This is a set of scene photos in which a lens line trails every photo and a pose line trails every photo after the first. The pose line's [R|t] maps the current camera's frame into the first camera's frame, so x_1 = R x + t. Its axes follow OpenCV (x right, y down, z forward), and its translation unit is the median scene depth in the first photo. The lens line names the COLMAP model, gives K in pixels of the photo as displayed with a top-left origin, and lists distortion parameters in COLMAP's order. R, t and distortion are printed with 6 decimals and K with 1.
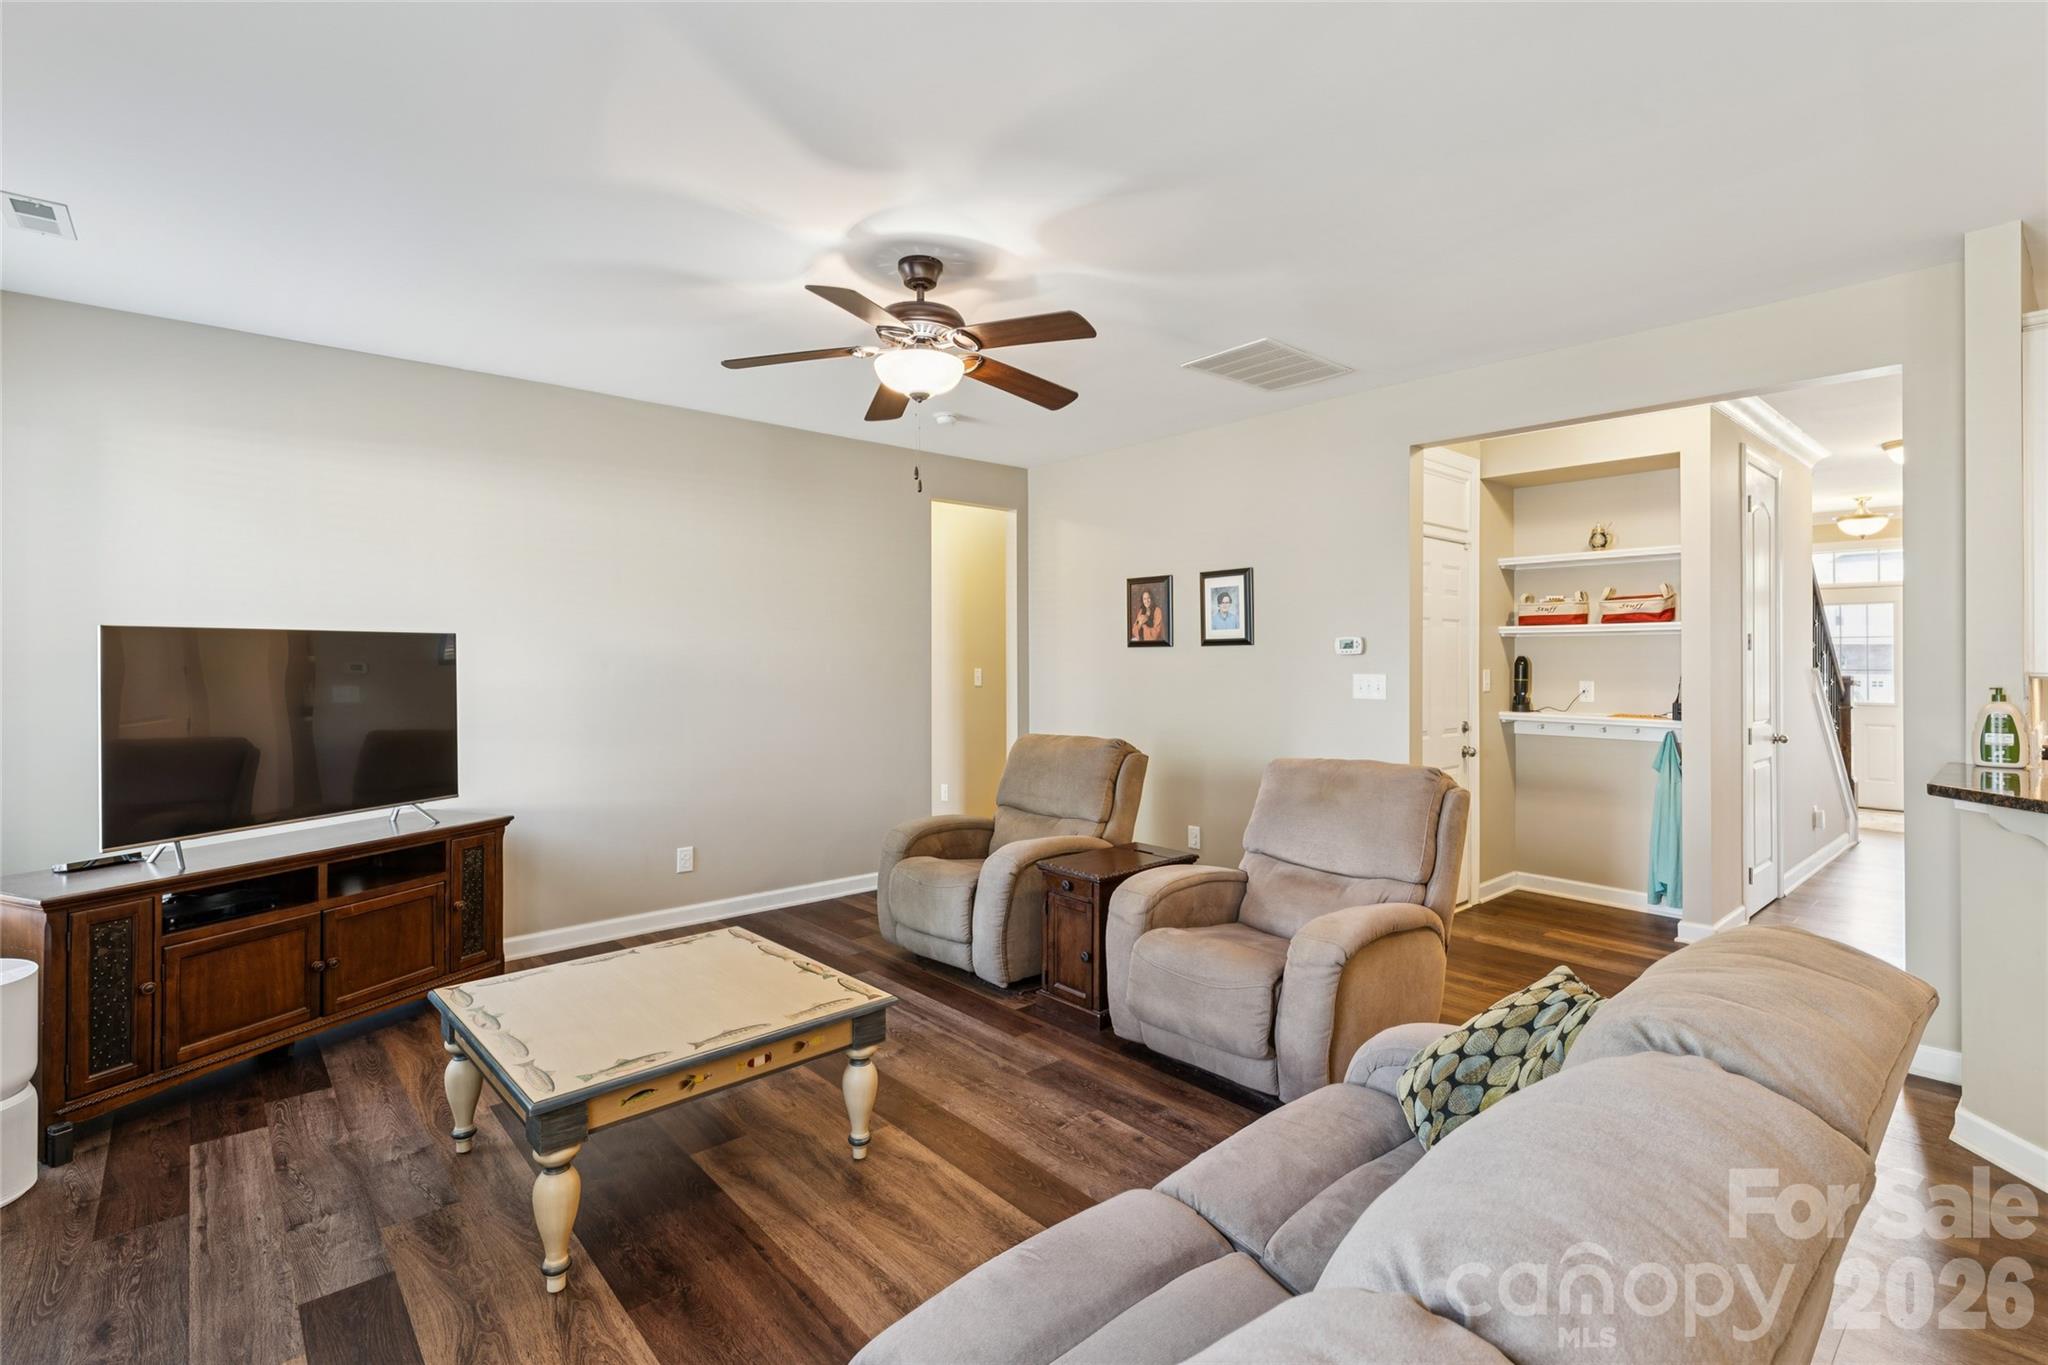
lens RADIAL K [[950.7, 0, 1009.2], [0, 950.7, 656.7], [0, 0, 1]] dist [-0.000650, -0.000182]
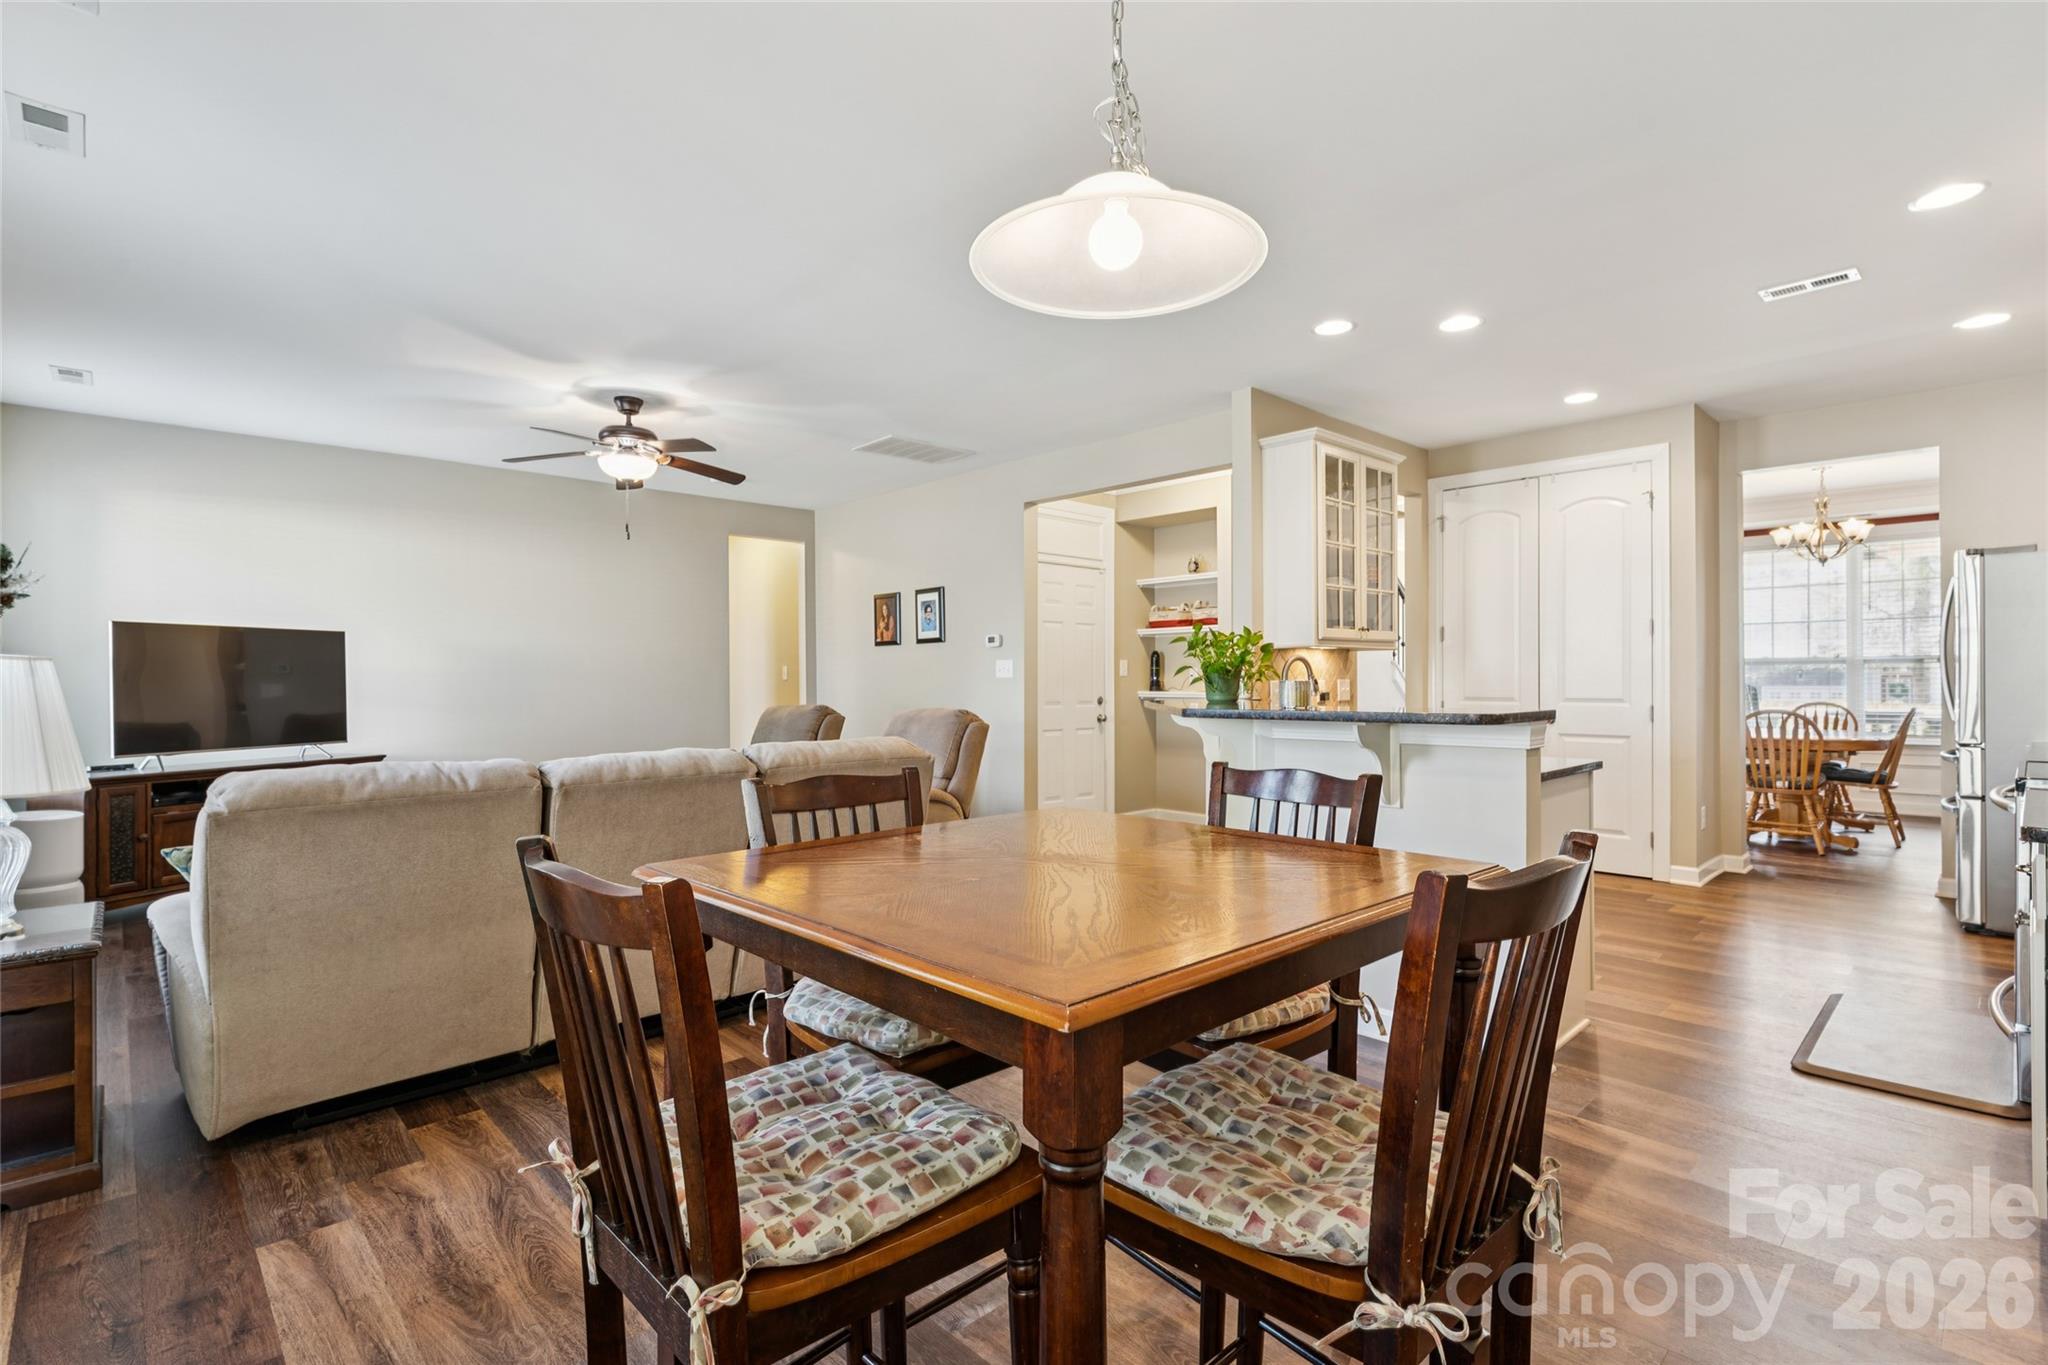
lens RADIAL K [[968.5, 0, 1024.0], [0, 968.5, 682.5], [0, 0, 1]] dist [0.000518, -0.000391]
pose [[0.998867, -0.005677, 0.047244, 0.446142], [0.005564, 0.999981, 0.002529, 0.063983], [-0.047257, -0.002263, 0.998880, -0.615825]]
